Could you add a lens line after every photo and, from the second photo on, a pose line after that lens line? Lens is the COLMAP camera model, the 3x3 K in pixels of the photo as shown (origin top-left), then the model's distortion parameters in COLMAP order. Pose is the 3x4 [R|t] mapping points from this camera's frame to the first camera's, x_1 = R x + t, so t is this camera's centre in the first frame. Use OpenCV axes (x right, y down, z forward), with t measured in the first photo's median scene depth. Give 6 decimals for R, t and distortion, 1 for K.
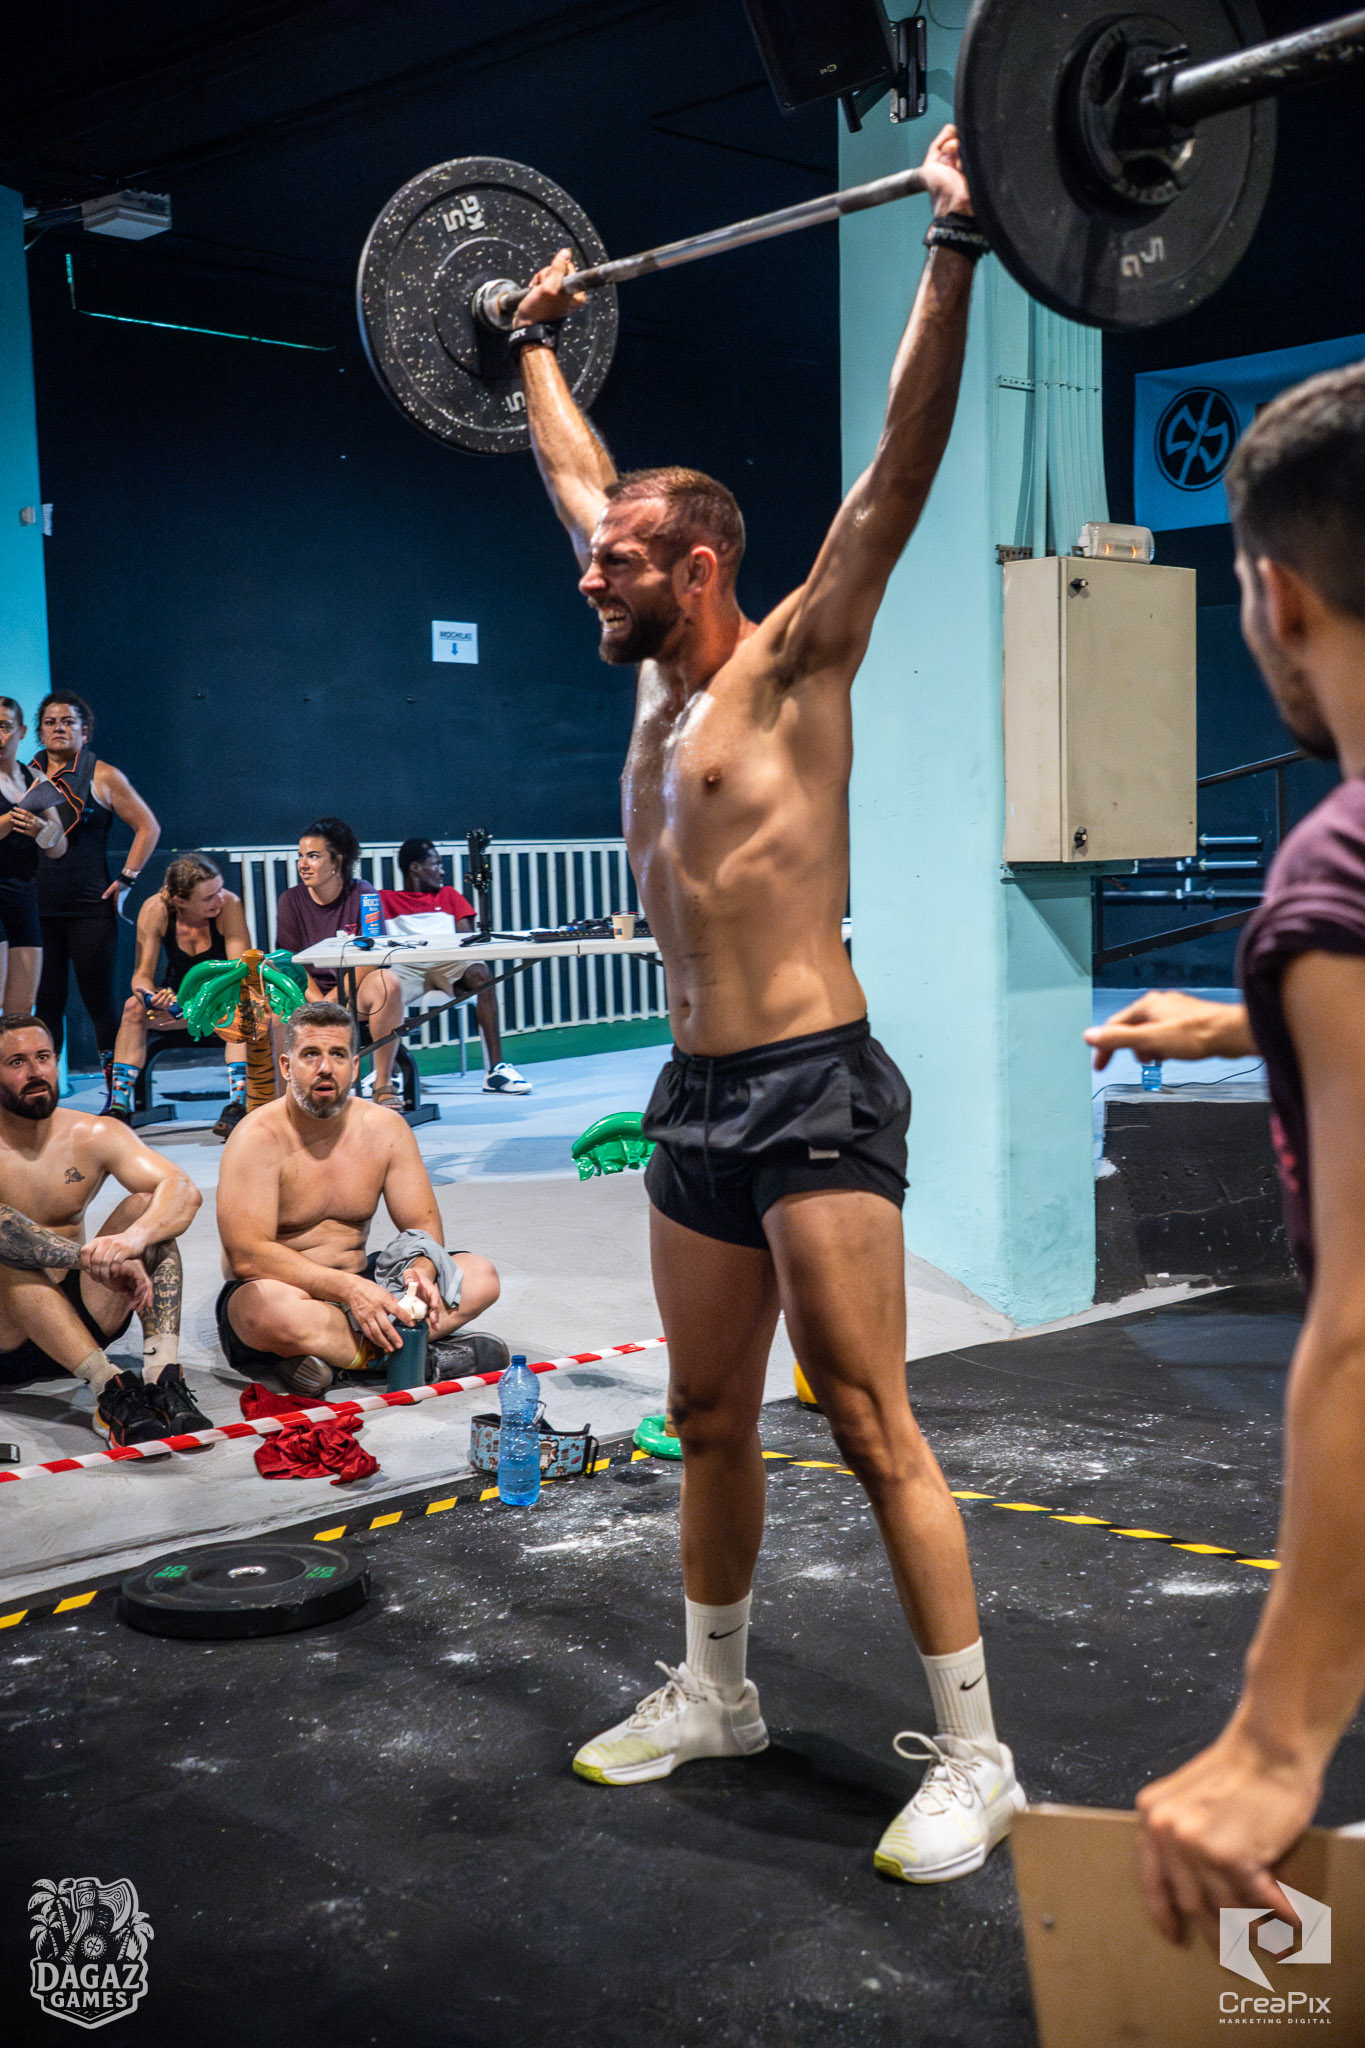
lens RADIAL K [[2502.3, 0, 670.2], [0, 2502.3, 1025.6], [0, 0, 1]] dist [0.095050, 0.000000]
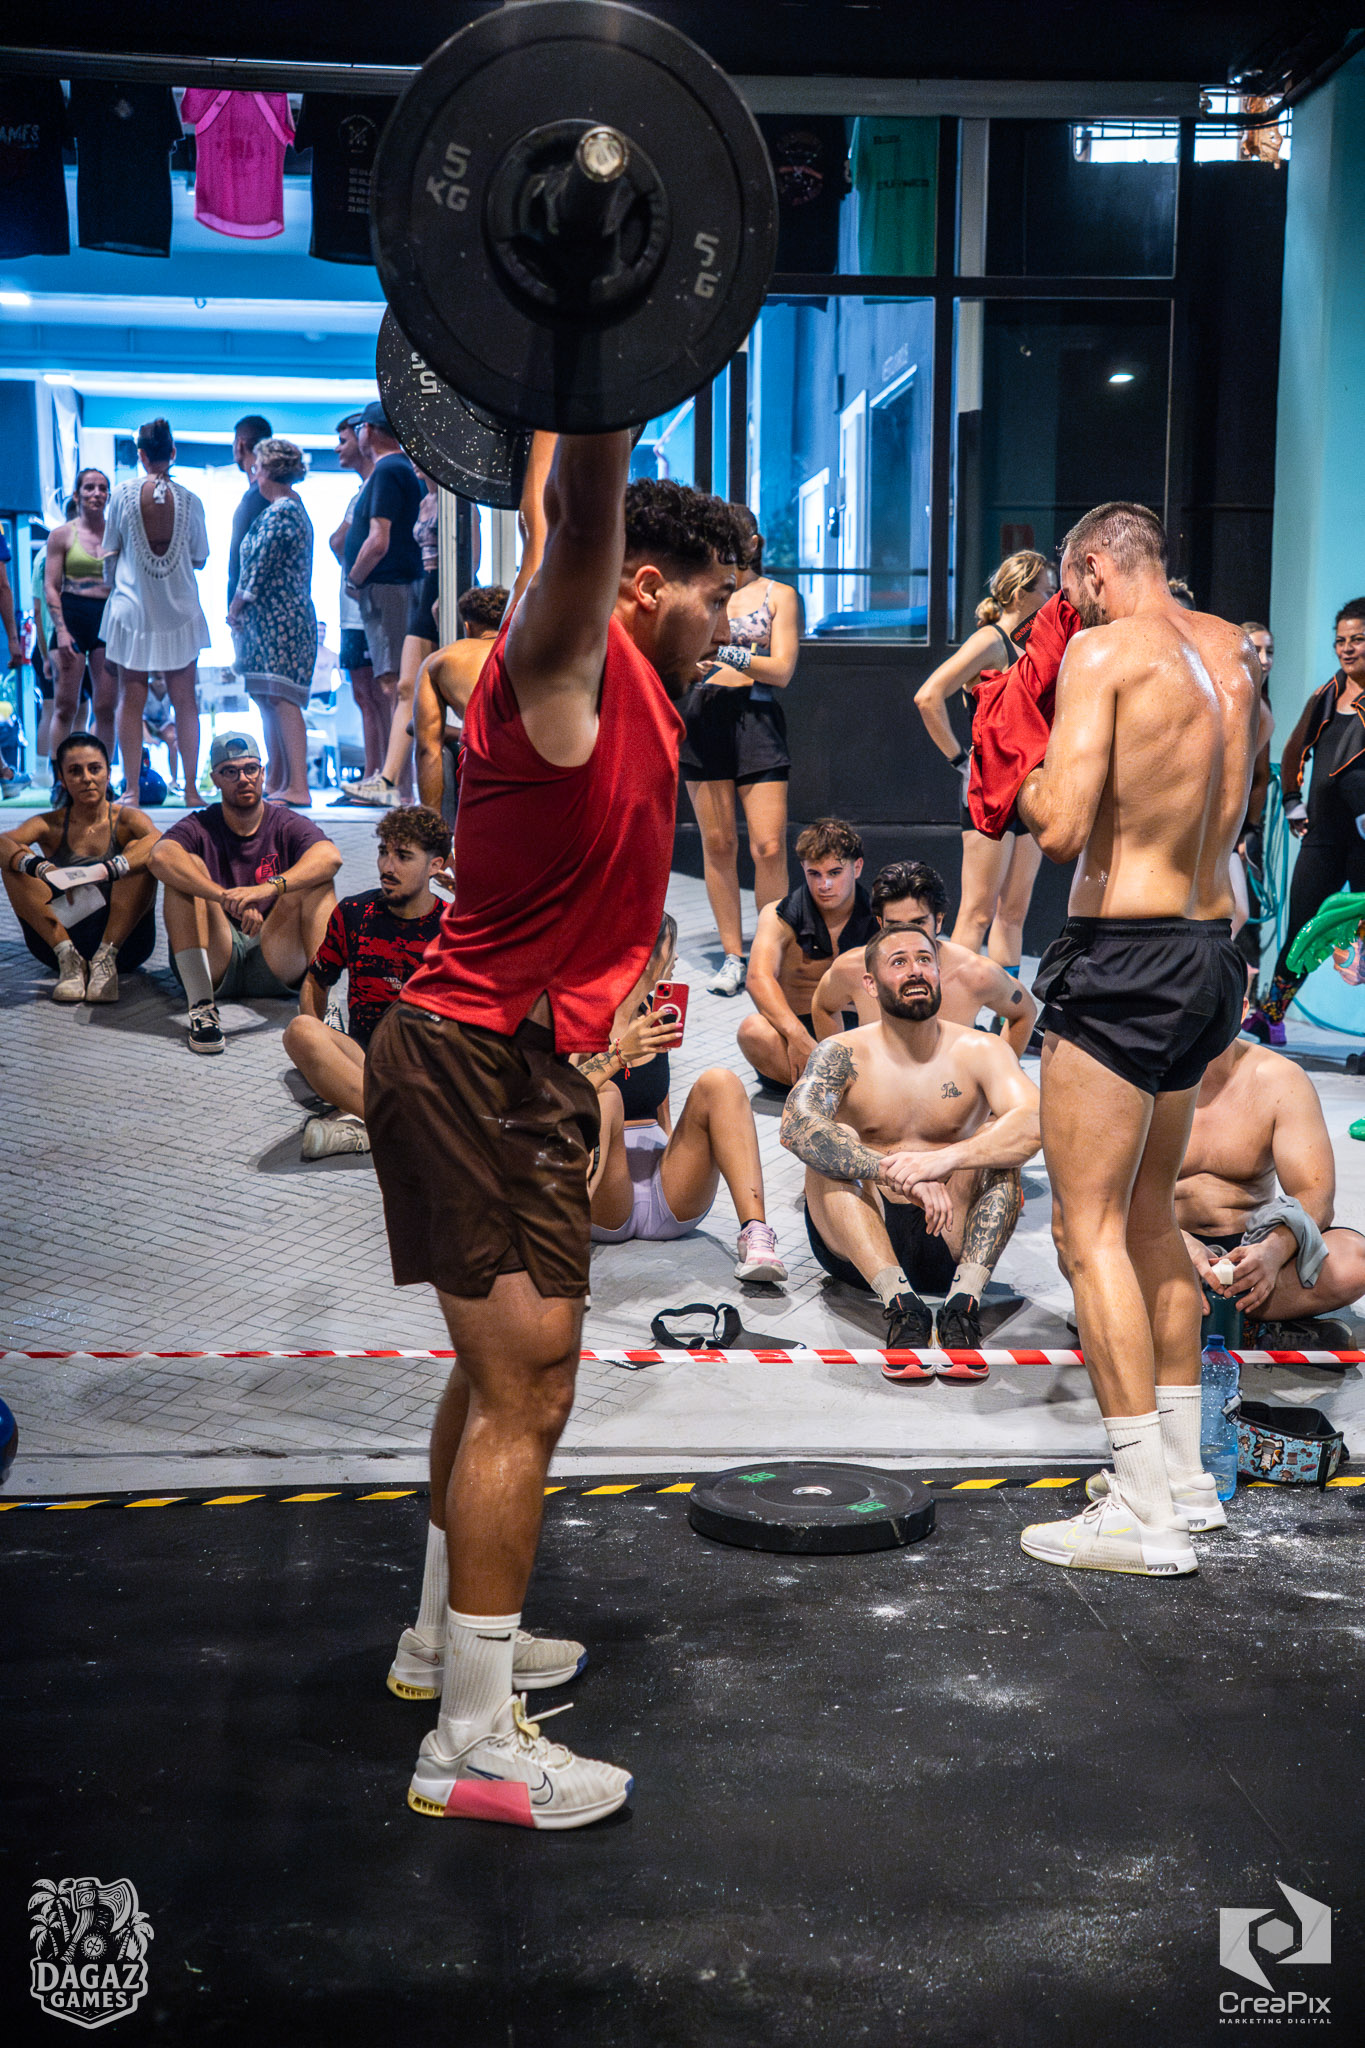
lens RADIAL K [[2724.0, 0, 667.2], [0, 2724.0, 1028.8], [0, 0, 1]] dist [0.177427, 0.000000]
pose [[0.777152, 0.088687, -0.623032, 0.351933], [-0.072626, 0.996045, 0.051193, -0.013719], [0.625108, 0.005463, 0.780519, 0.090213]]
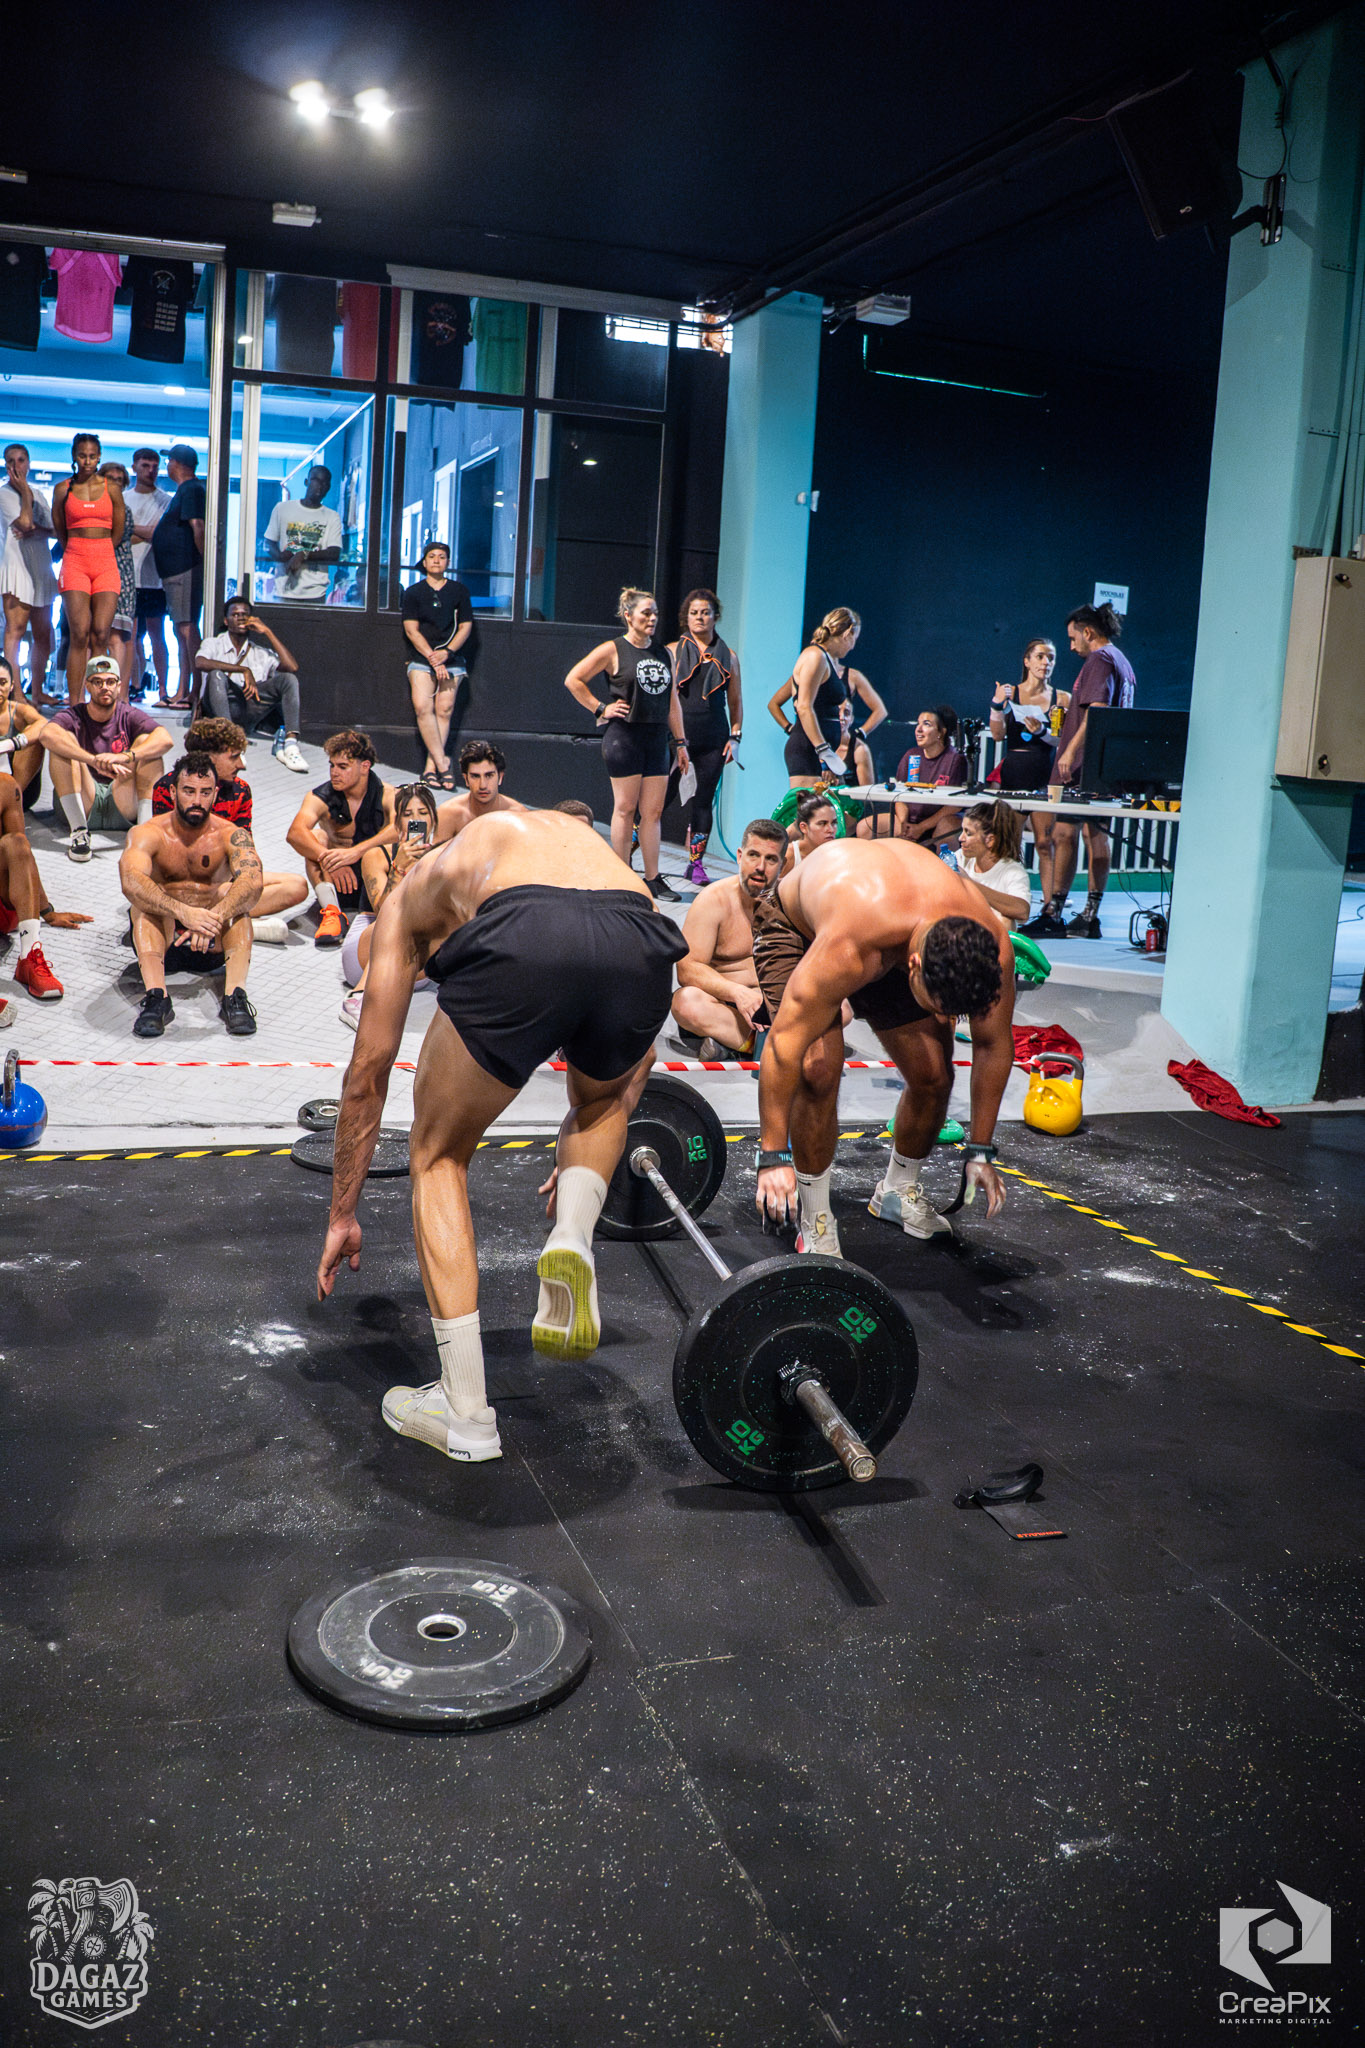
lens RADIAL K [[1699.2, 0, 669.5], [0, 1699.2, 1029.6], [0, 0, 1]] dist [-0.184320, 0.115107]
pose [[0.902996, 0.156910, -0.399971, 0.255858], [-0.113531, 0.984980, 0.130098, -0.008419], [0.414377, -0.072069, 0.907248, 0.026157]]
